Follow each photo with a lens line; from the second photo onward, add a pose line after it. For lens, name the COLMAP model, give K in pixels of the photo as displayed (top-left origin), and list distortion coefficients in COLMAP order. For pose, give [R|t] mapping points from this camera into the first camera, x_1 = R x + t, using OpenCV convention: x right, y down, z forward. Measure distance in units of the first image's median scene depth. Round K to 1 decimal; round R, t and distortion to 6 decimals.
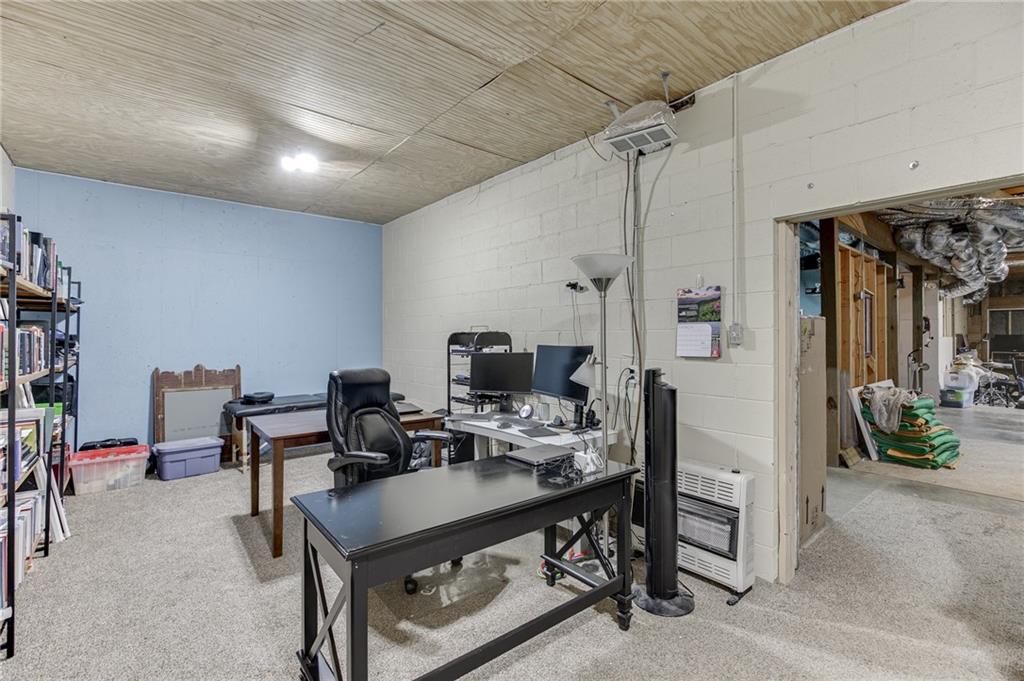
lens RADIAL K [[461.8, 0, 510.1], [0, 461.8, 337.1], [0, 0, 1]] dist [-0.016131, 0.006307]
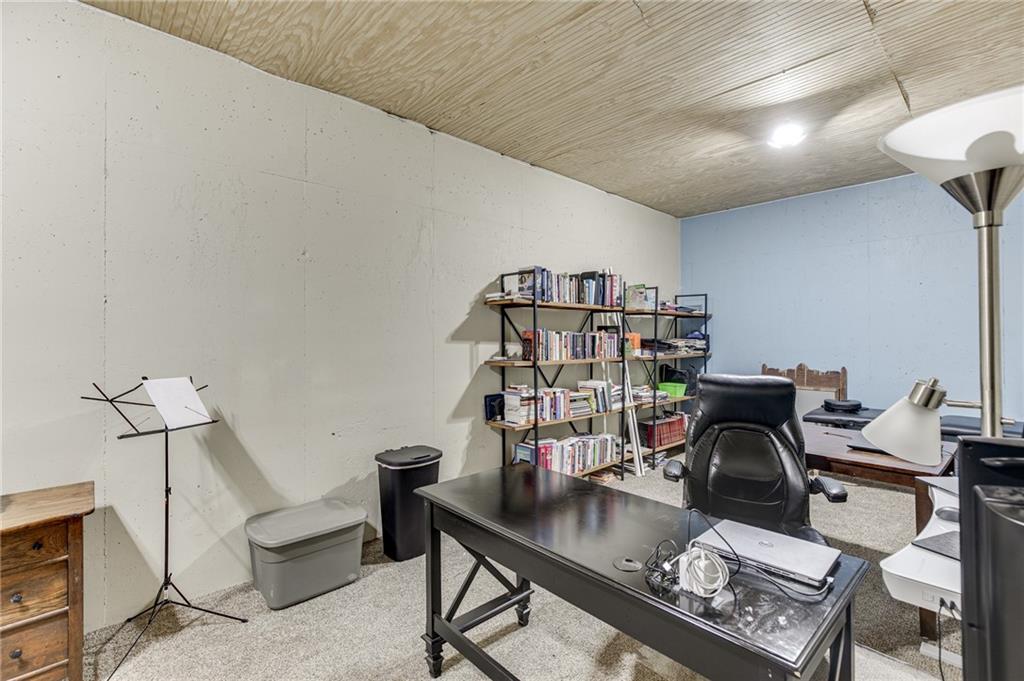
lens RADIAL K [[461.8, 0, 509.1], [0, 461.8, 335.7], [0, 0, 1]] dist [-0.016131, 0.006307]
pose [[0.060096, -0.004541, -0.998182, 0.352509], [0.002570, 0.999987, -0.004394, 0.001675], [0.998189, -0.002301, 0.060107, 0.385575]]
